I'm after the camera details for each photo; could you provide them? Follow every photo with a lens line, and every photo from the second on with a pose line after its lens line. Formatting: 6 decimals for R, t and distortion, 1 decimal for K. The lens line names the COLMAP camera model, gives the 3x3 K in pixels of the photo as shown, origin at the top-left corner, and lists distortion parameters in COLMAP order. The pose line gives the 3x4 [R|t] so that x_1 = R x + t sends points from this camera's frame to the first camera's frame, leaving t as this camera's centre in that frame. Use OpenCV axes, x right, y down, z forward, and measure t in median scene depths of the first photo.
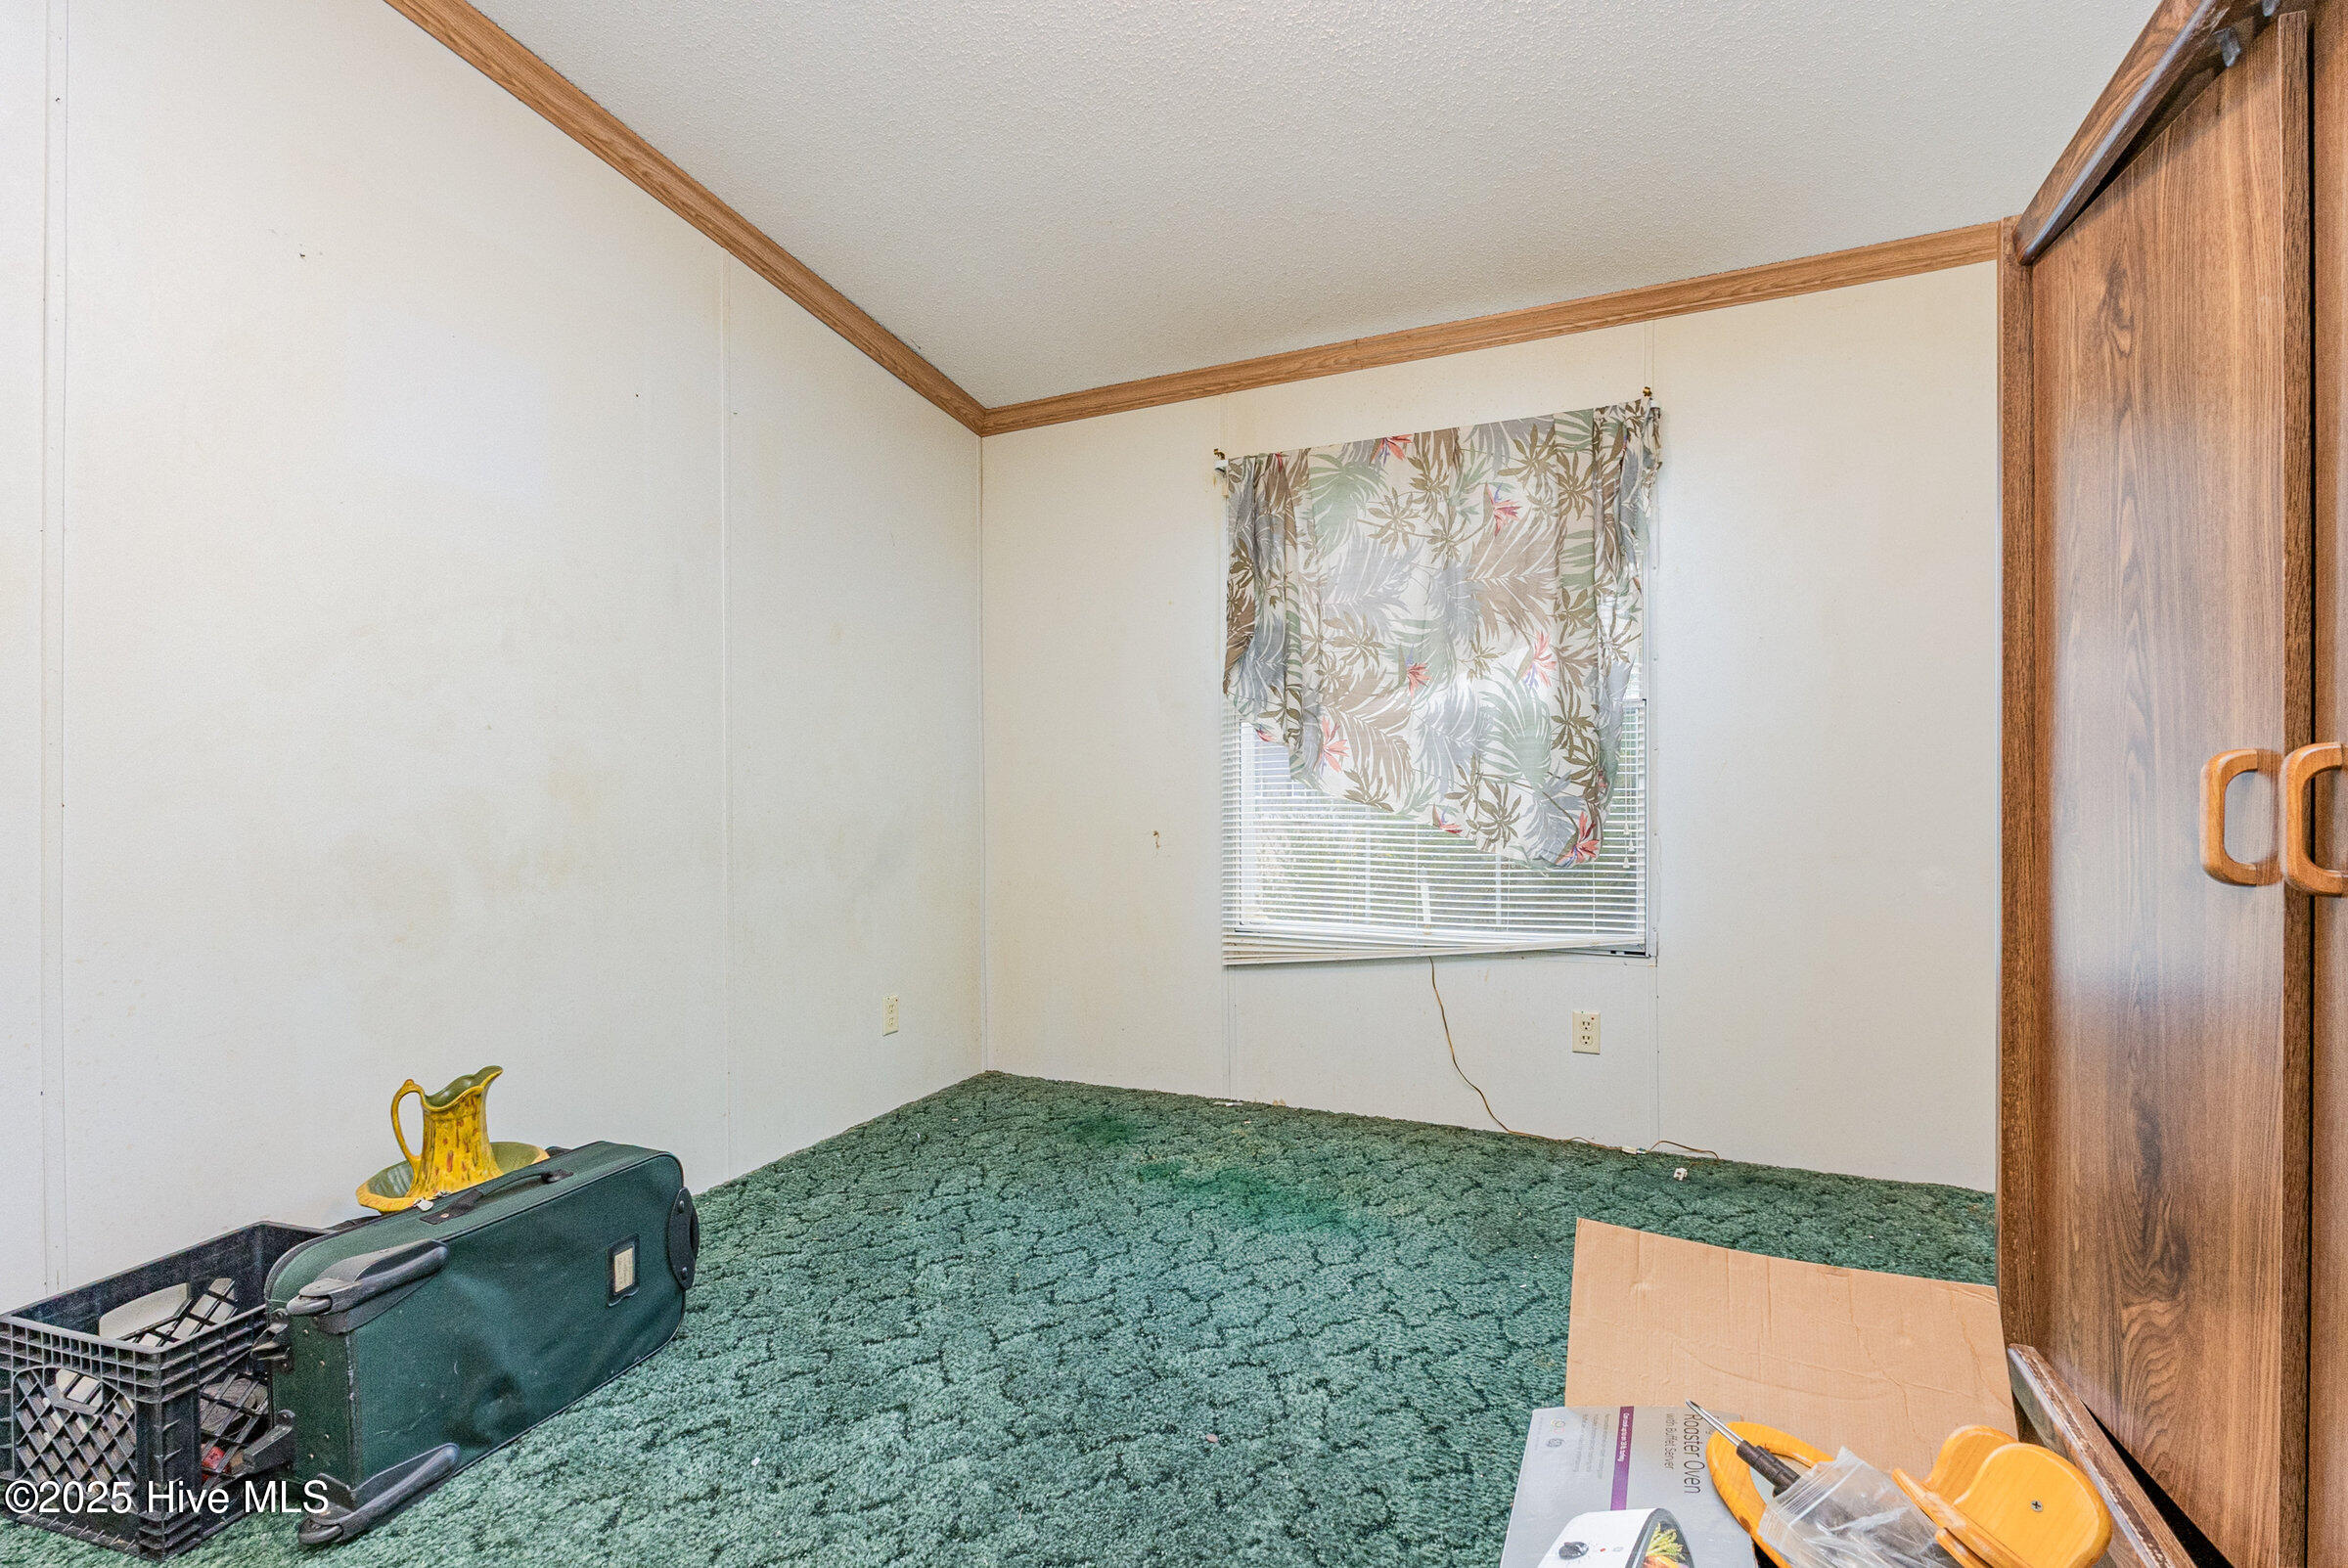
lens RADIAL K [[1031.4, 0, 1174.0], [0, 1031.4, 784.0], [0, 0, 1]] dist [-0.001643, -0.000303]
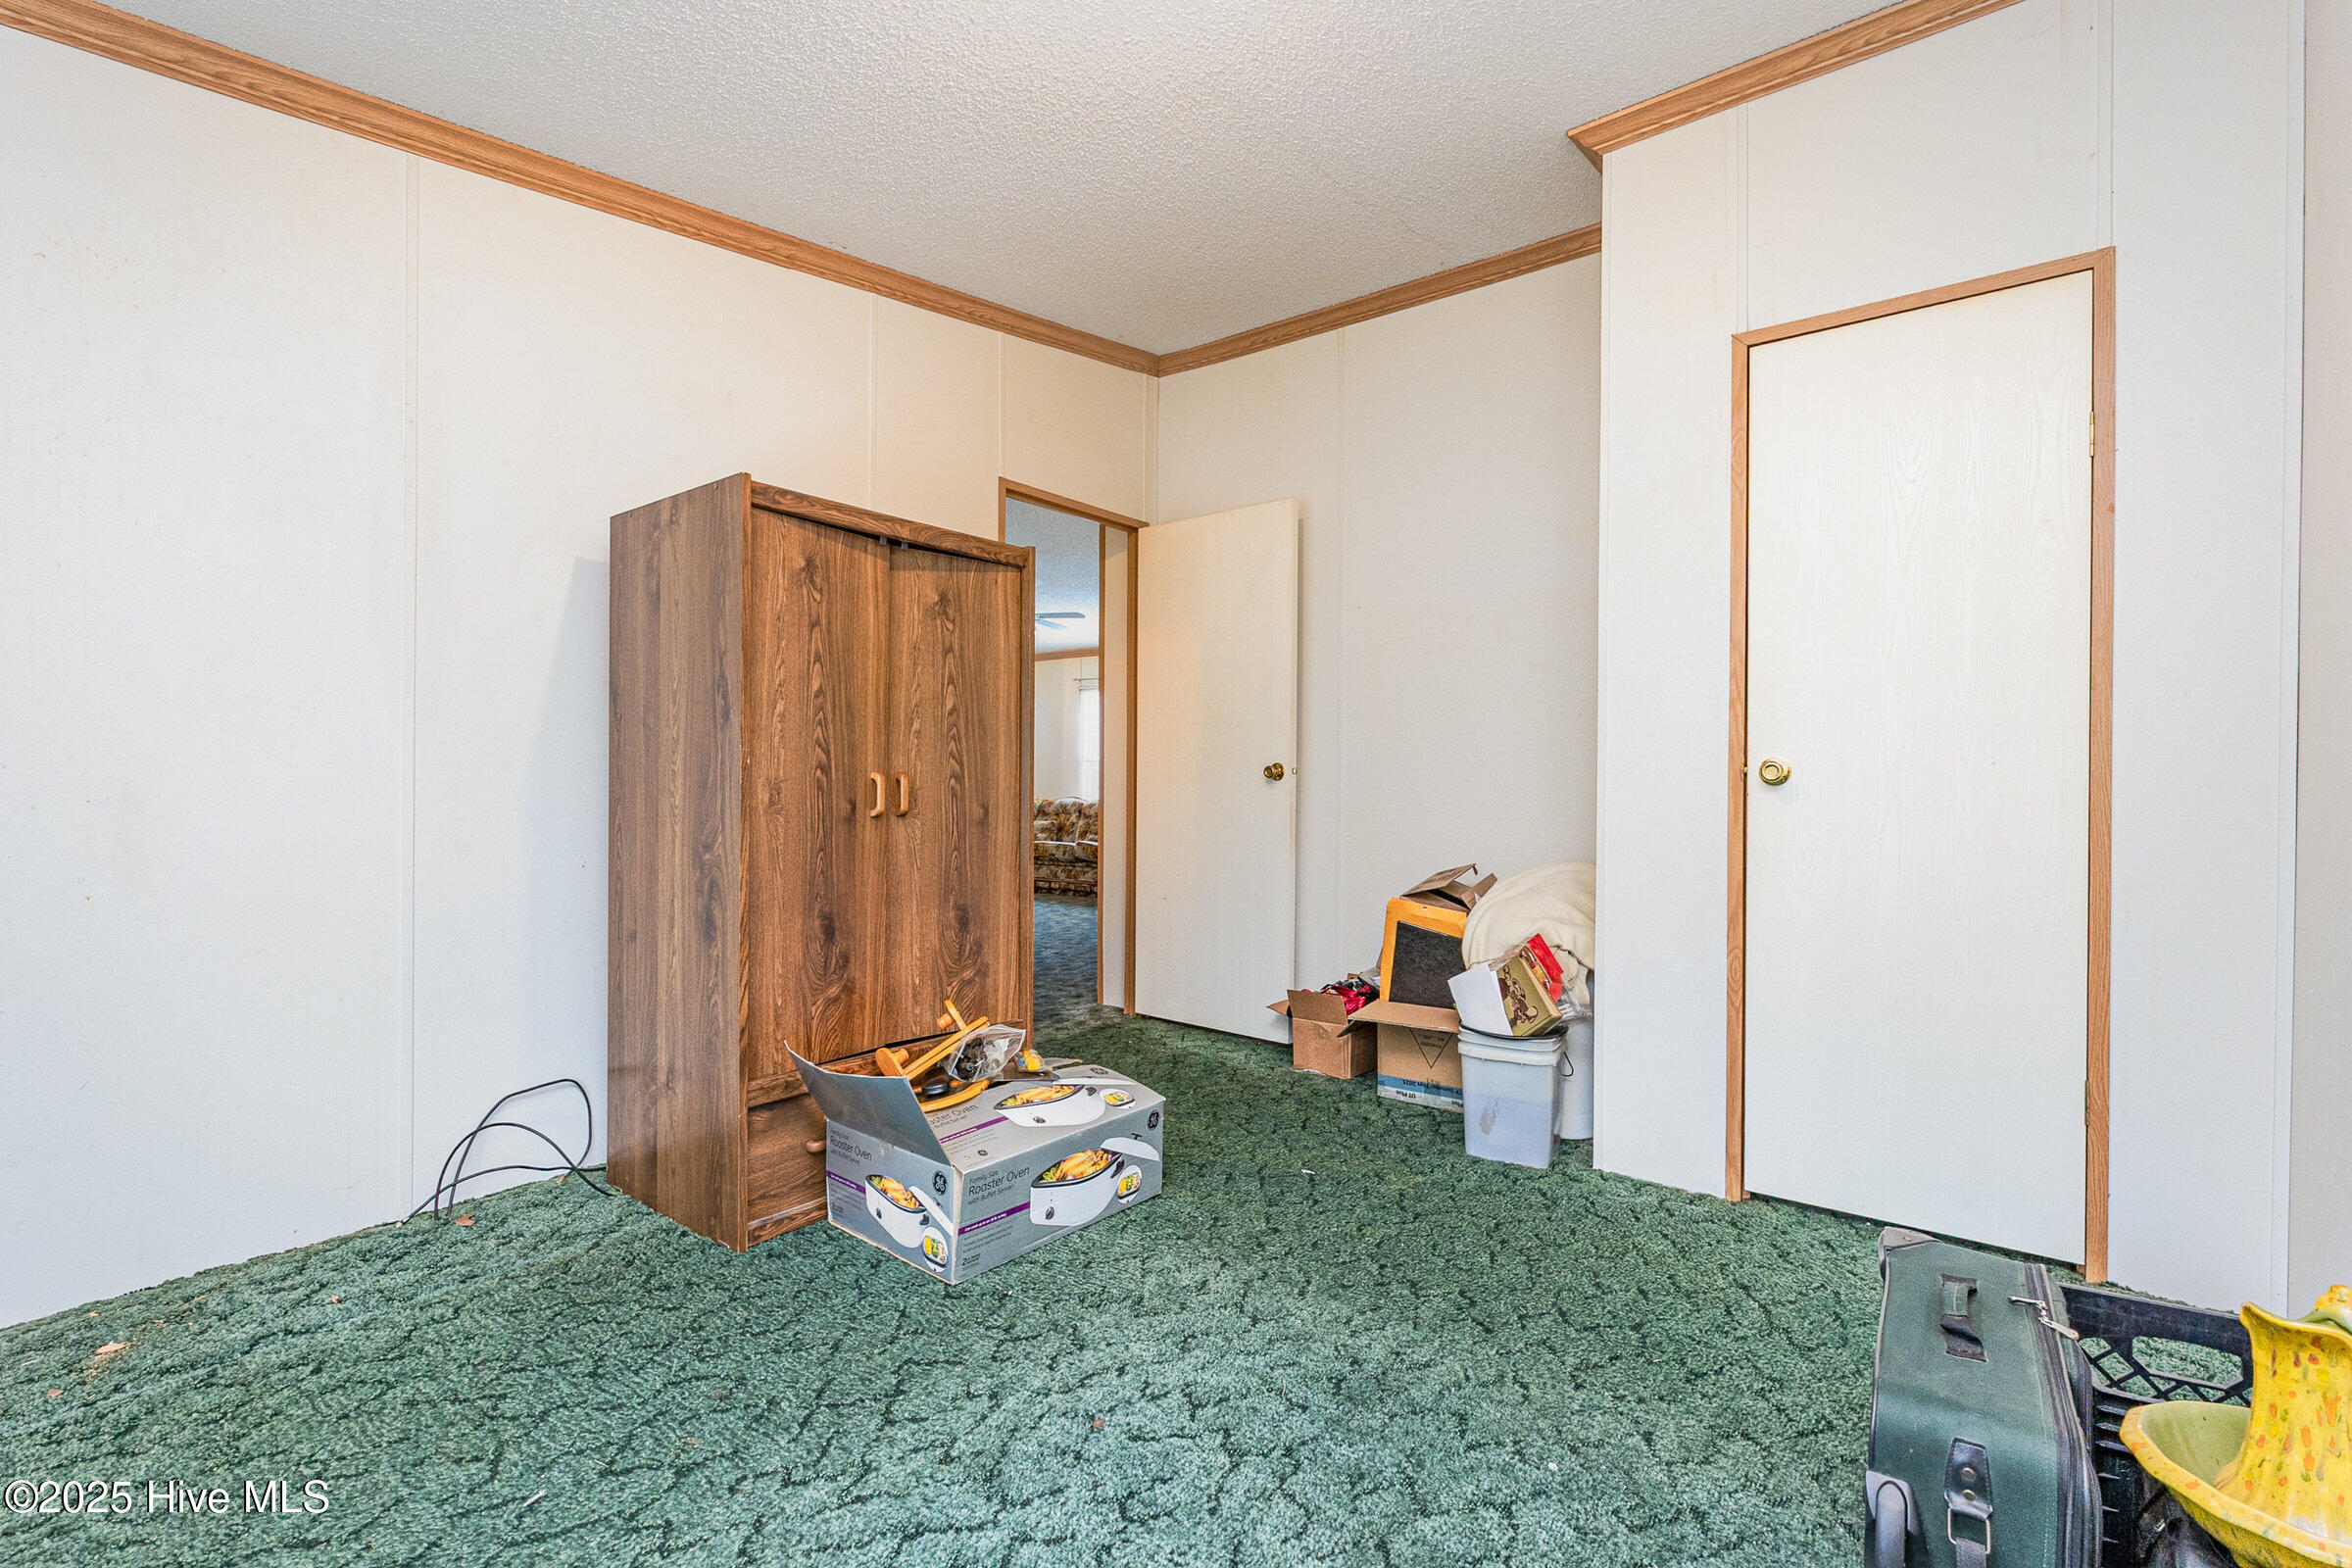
lens RADIAL K [[1033.3, 0, 1176.0], [0, 1033.3, 784.0], [0, 0, 1]] dist [-0.001643, -0.000303]
pose [[-0.970622, 0.001910, 0.240601, -0.445972], [0.003775, 0.999966, 0.007289, -0.010635], [-0.240579, 0.007983, -0.970597, 3.078860]]
